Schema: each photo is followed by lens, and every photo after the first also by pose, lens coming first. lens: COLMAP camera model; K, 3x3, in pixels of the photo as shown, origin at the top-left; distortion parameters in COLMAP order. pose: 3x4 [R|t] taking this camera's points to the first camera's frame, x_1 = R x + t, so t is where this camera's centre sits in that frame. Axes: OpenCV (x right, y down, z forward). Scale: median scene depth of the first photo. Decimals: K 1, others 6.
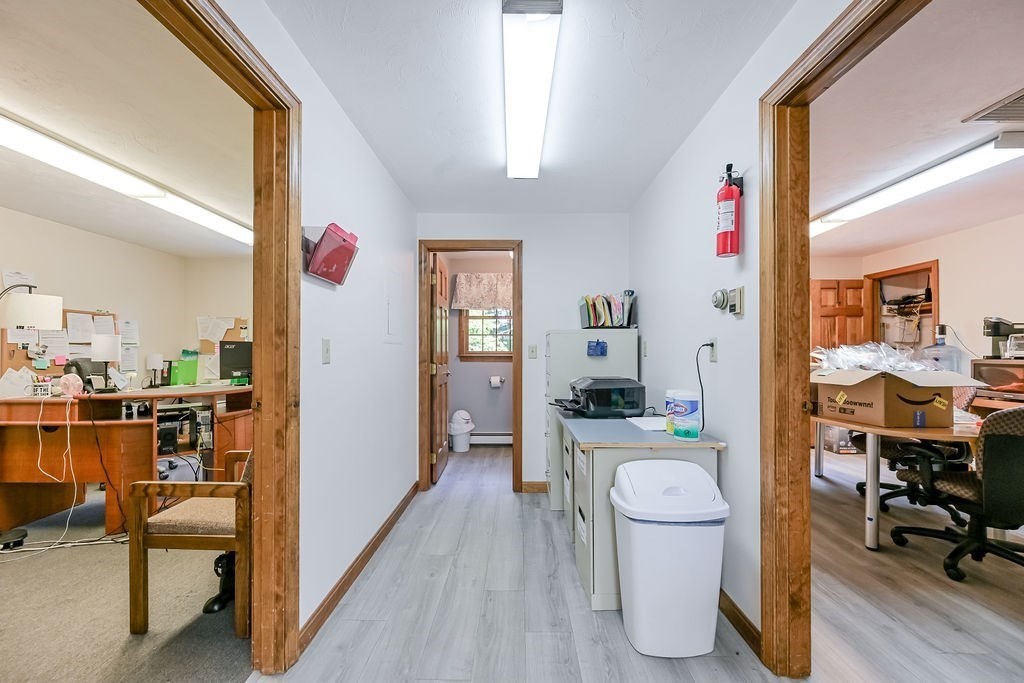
lens RADIAL K [[408.4, 0, 512.0], [0, 408.4, 341.5], [0, 0, 1]] dist [0.003181, 0.000072]
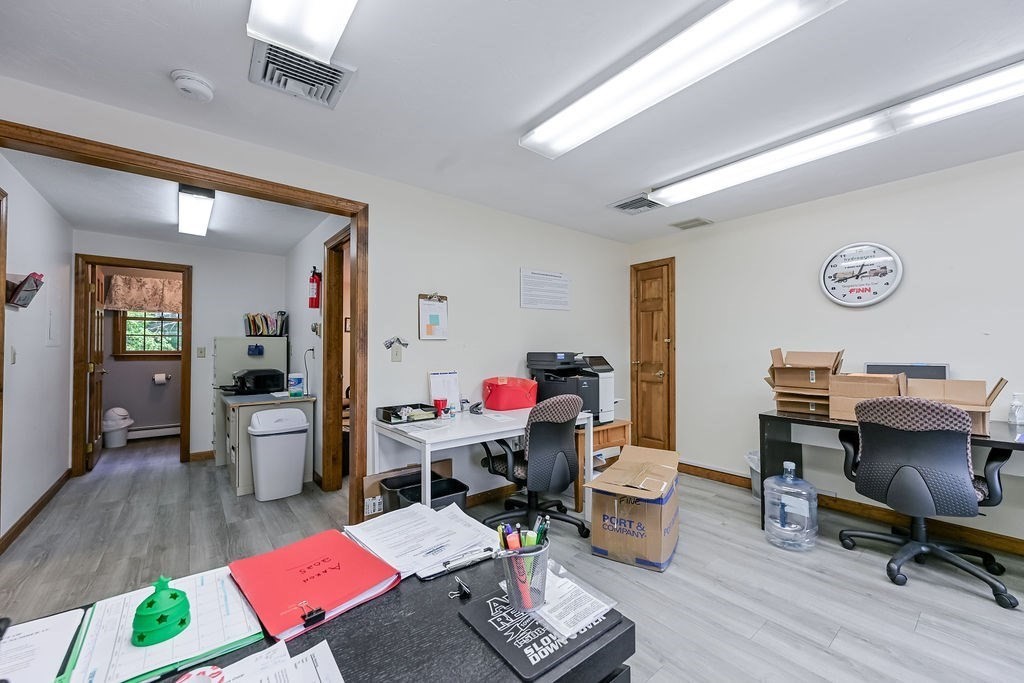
lens RADIAL K [[408.4, 0, 512.0], [0, 408.4, 341.5], [0, 0, 1]] dist [0.003181, 0.000072]
pose [[0.774188, 0.010396, 0.632870, -0.009886], [-0.017055, 0.999845, 0.004439, -0.035636], [-0.632726, -0.014231, 0.774245, -0.712632]]
